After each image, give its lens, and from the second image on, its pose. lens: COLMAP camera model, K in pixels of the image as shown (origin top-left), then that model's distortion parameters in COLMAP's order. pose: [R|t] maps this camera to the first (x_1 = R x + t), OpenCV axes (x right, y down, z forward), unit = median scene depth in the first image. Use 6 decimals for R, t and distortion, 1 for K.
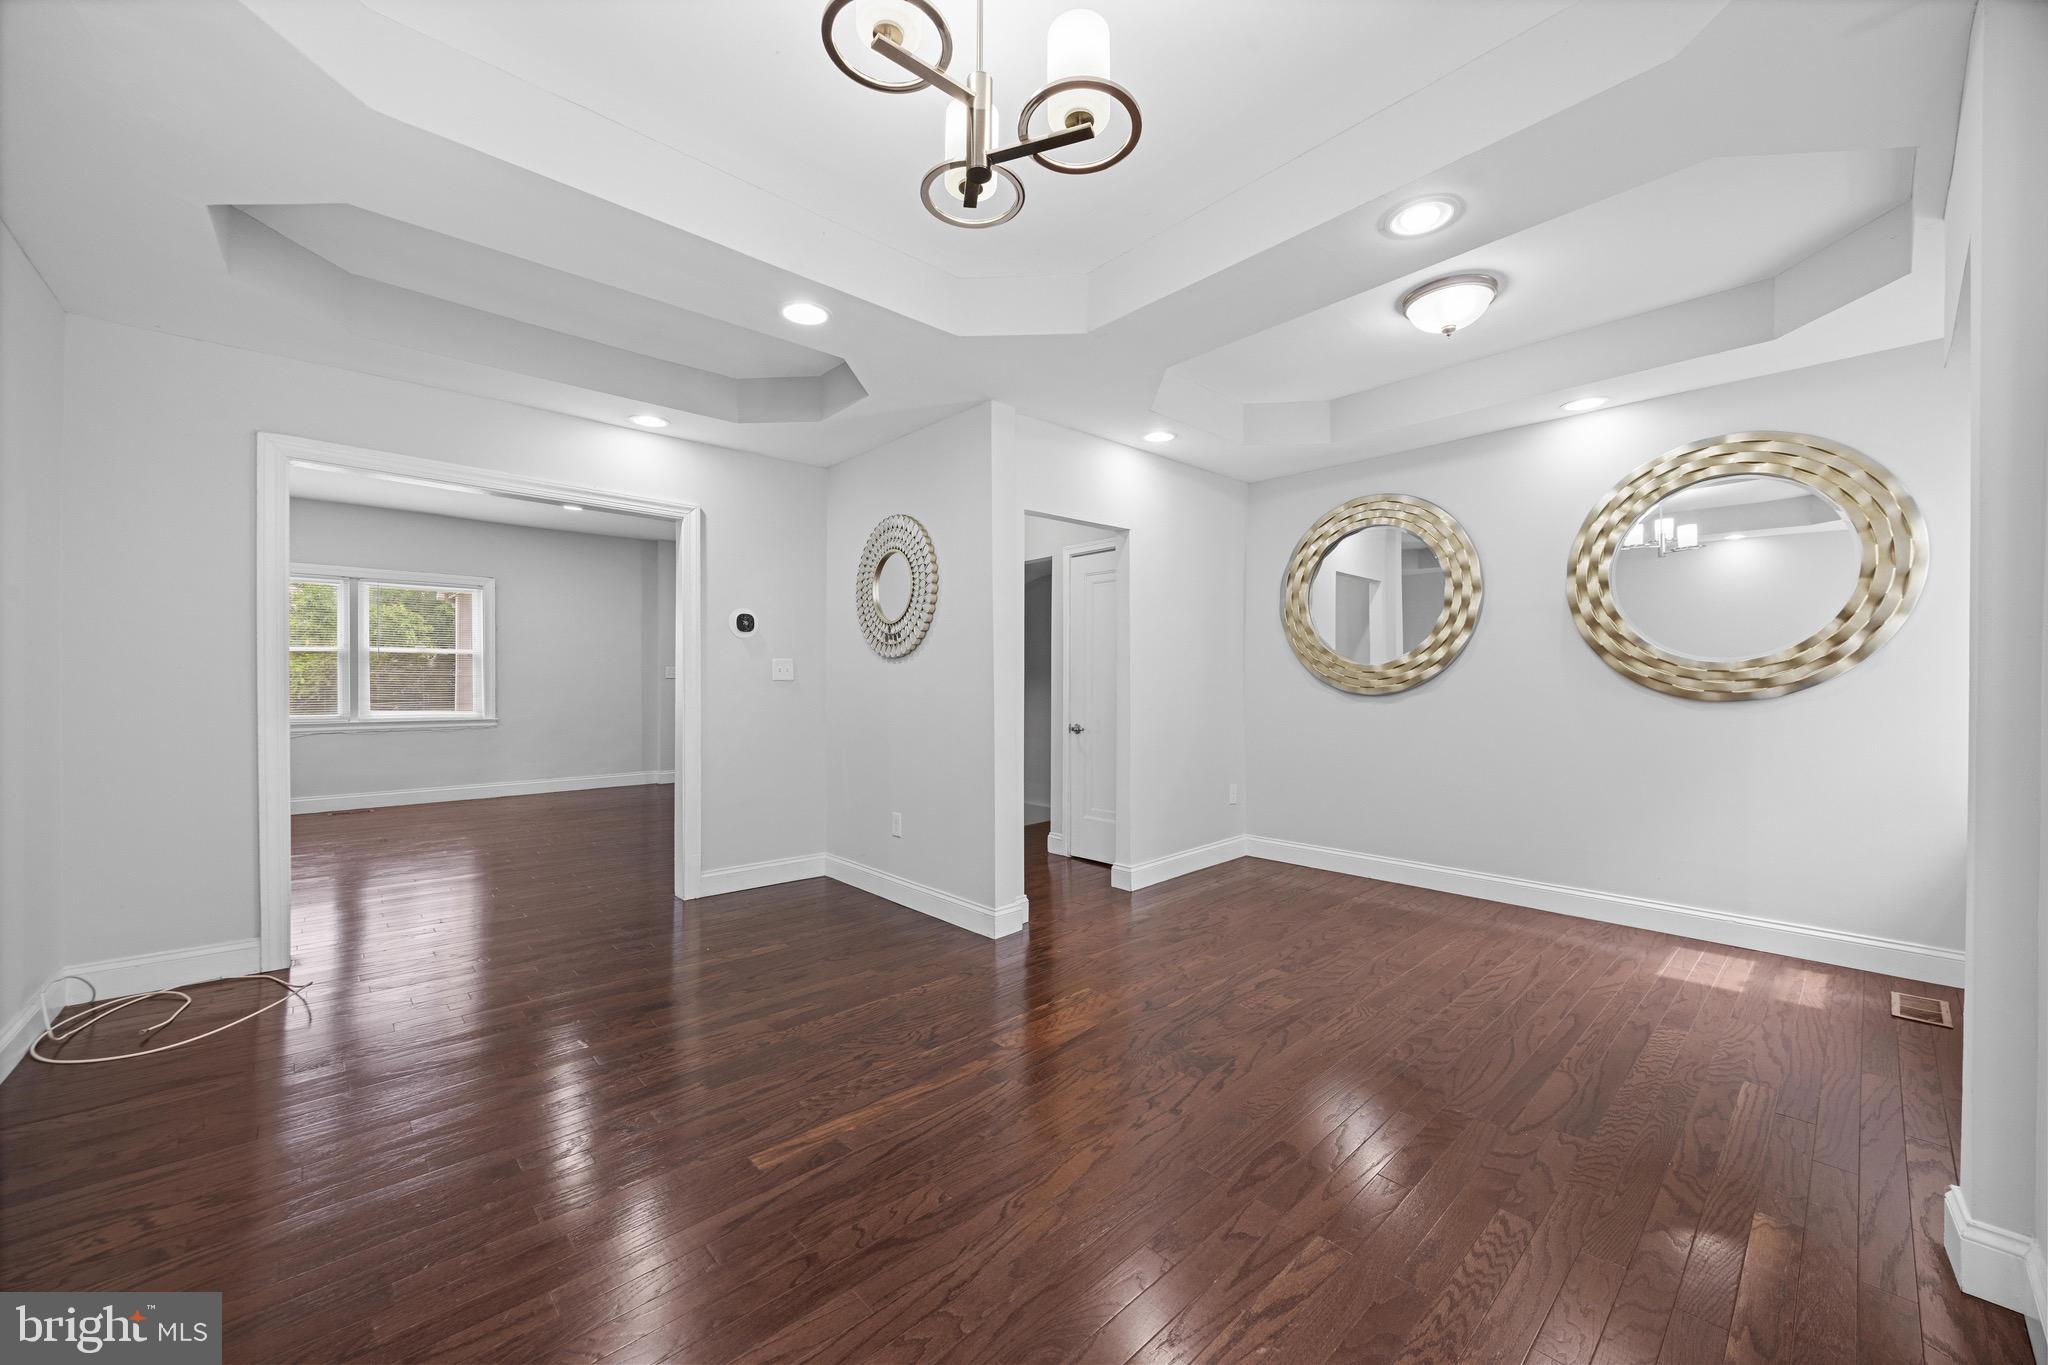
lens RADIAL K [[780.8, 0, 1012.0], [0, 780.8, 688.1], [0, 0, 1]] dist [0.000191, -0.000161]
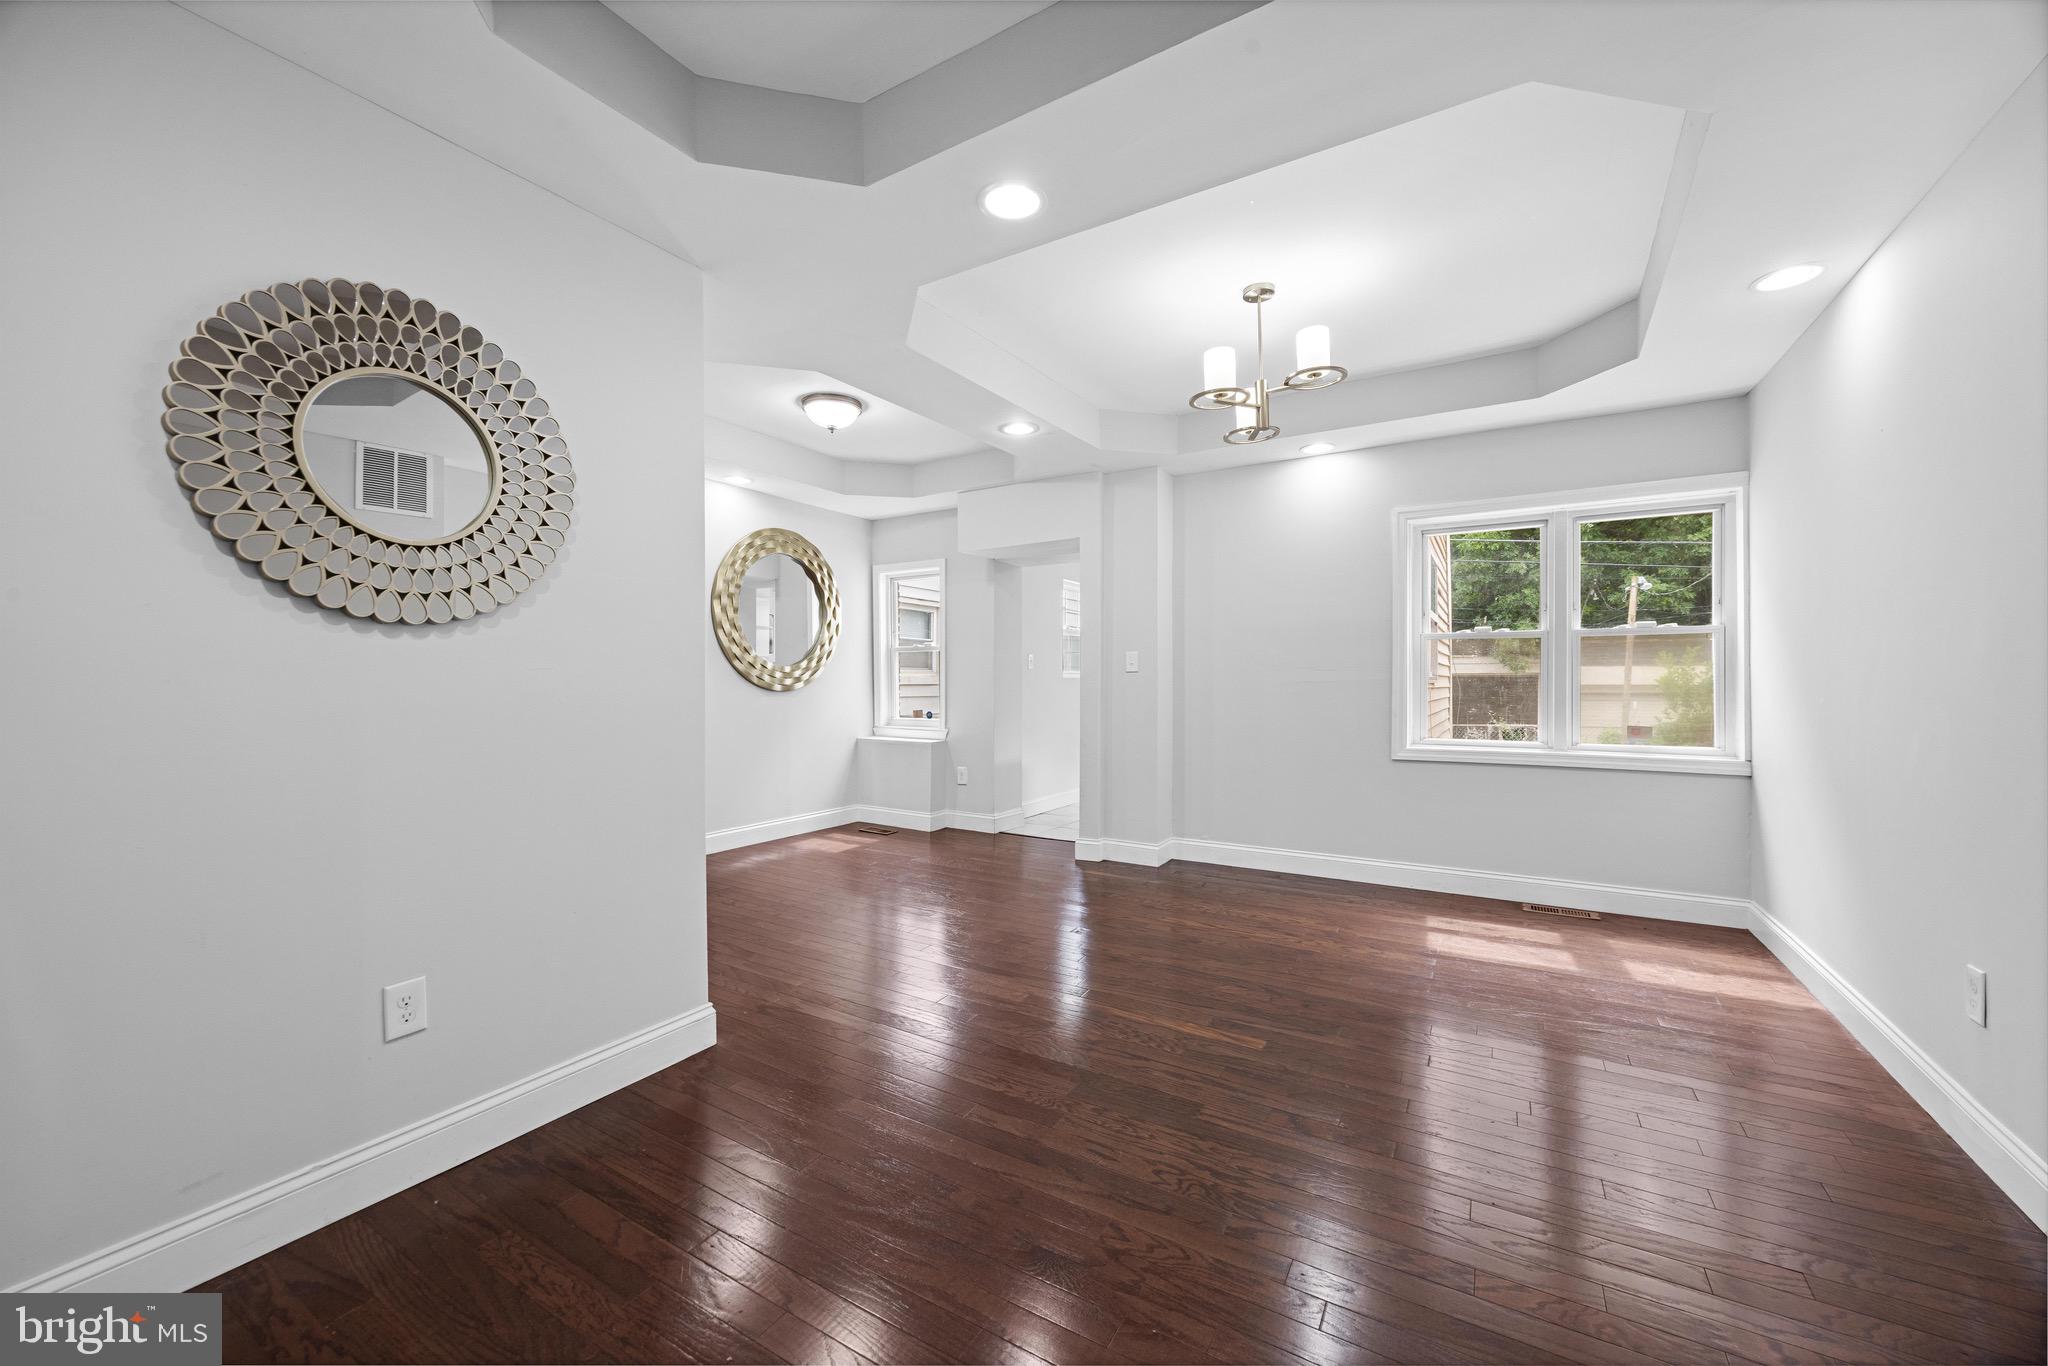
lens RADIAL K [[780.8, 0, 1030.2], [0, 780.8, 682.9], [0, 0, 1]] dist [0.000191, -0.000161]
pose [[-0.293241, -0.004076, 0.956030, -1.183200], [0.011897, 0.999898, 0.007913, -0.008397], [-0.955965, 0.013695, -0.293163, 1.418939]]
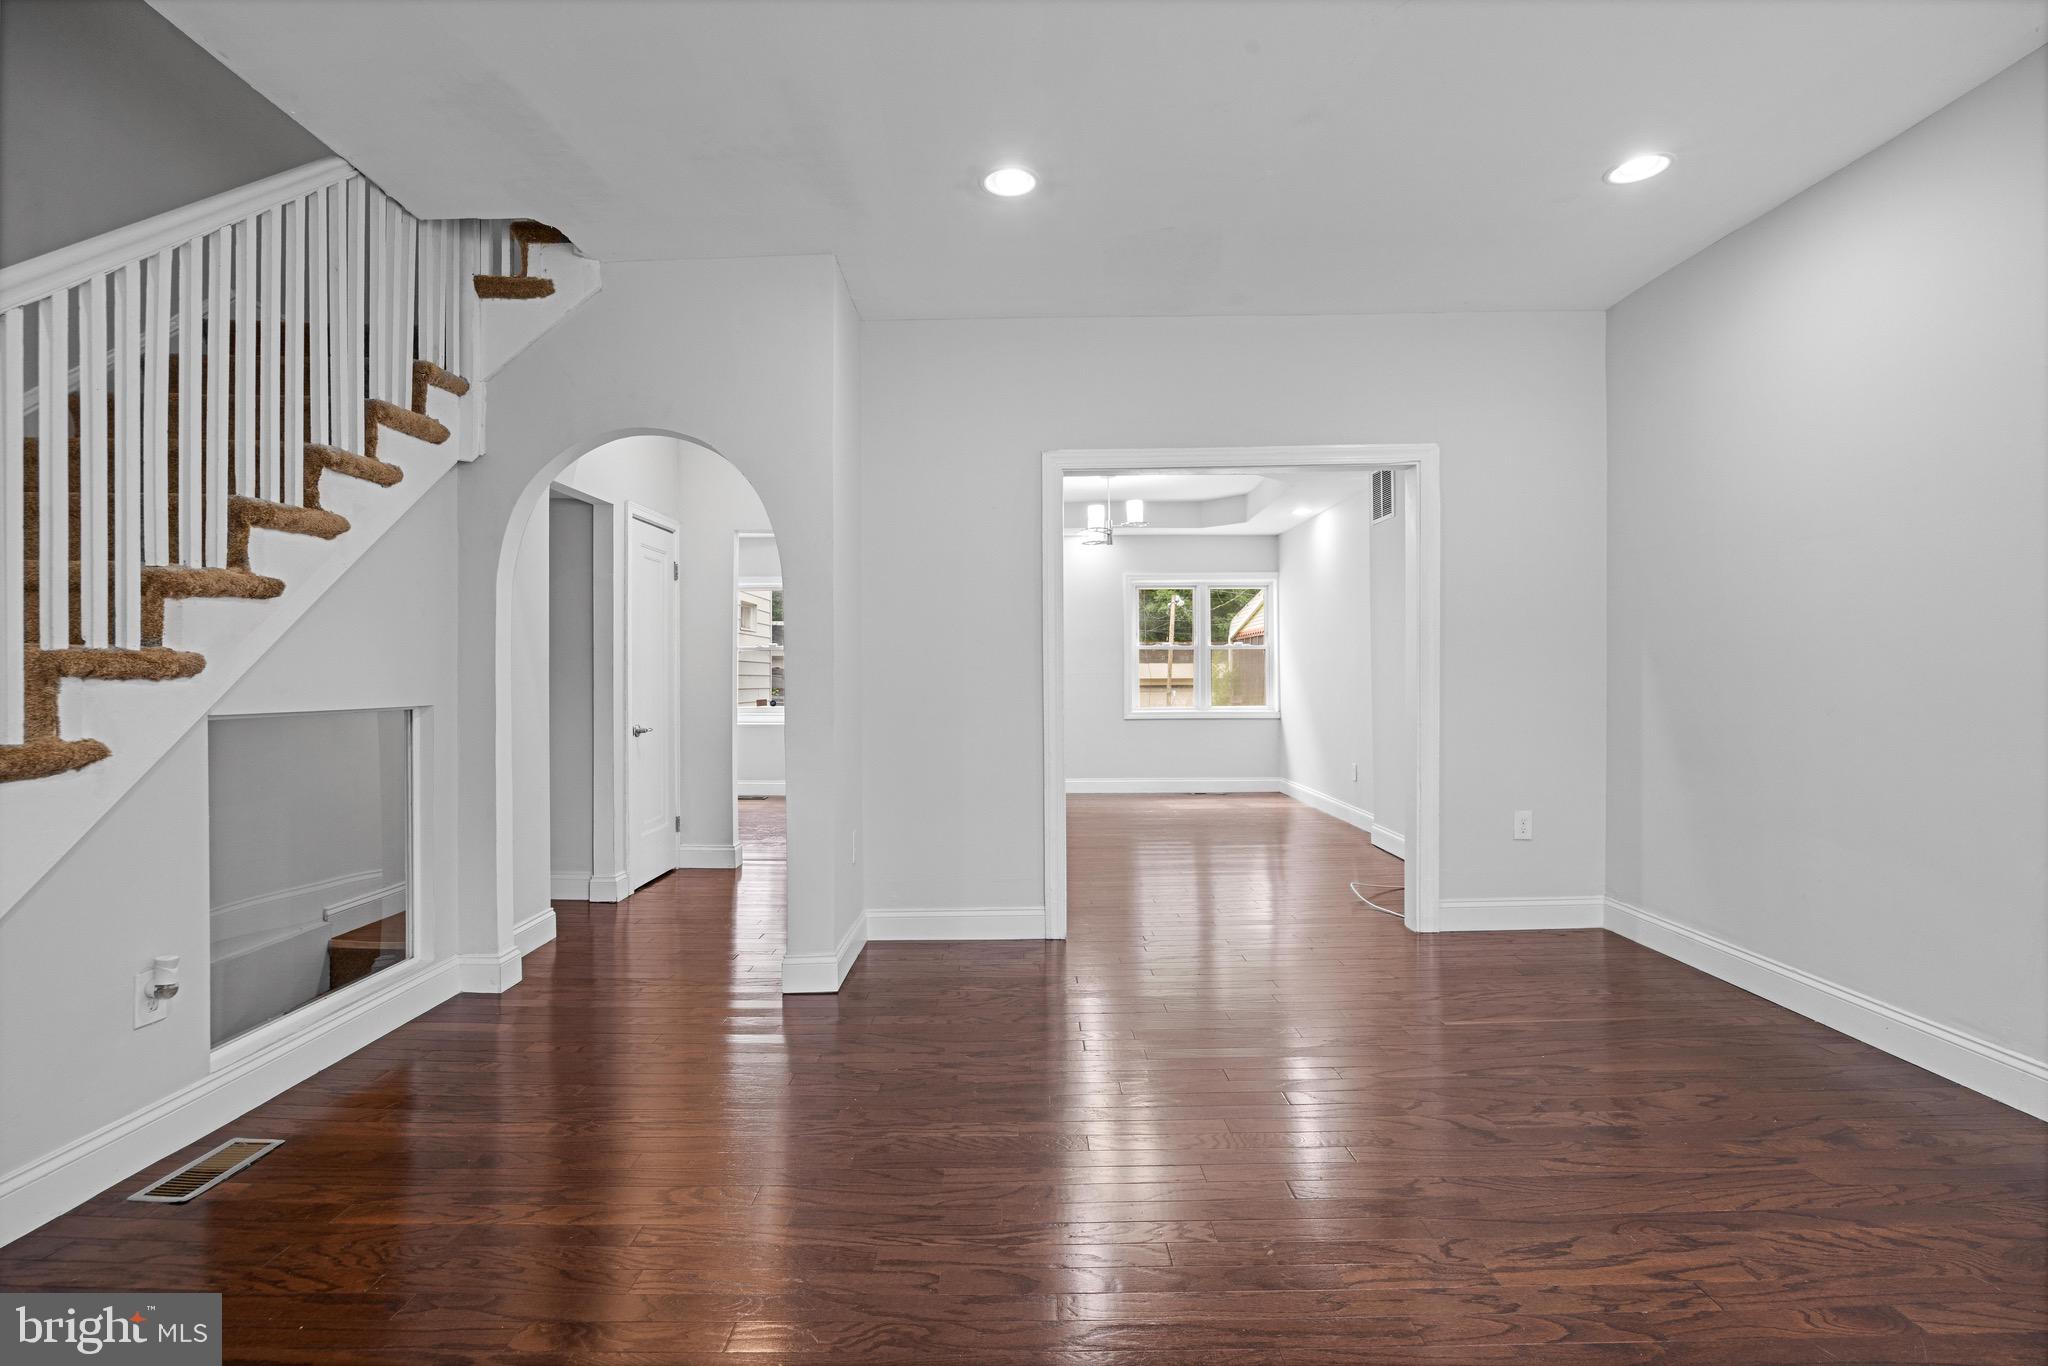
lens RADIAL K [[934.9, 0, 1021.7], [0, 934.9, 677.7], [0, 0, 1]] dist [-0.017666, 0.002963]
pose [[-0.742665, 0.002060, 0.669660, -1.876548], [0.012520, 0.999863, 0.010810, -0.016241], [-0.669546, 0.016412, -0.742589, 3.089678]]
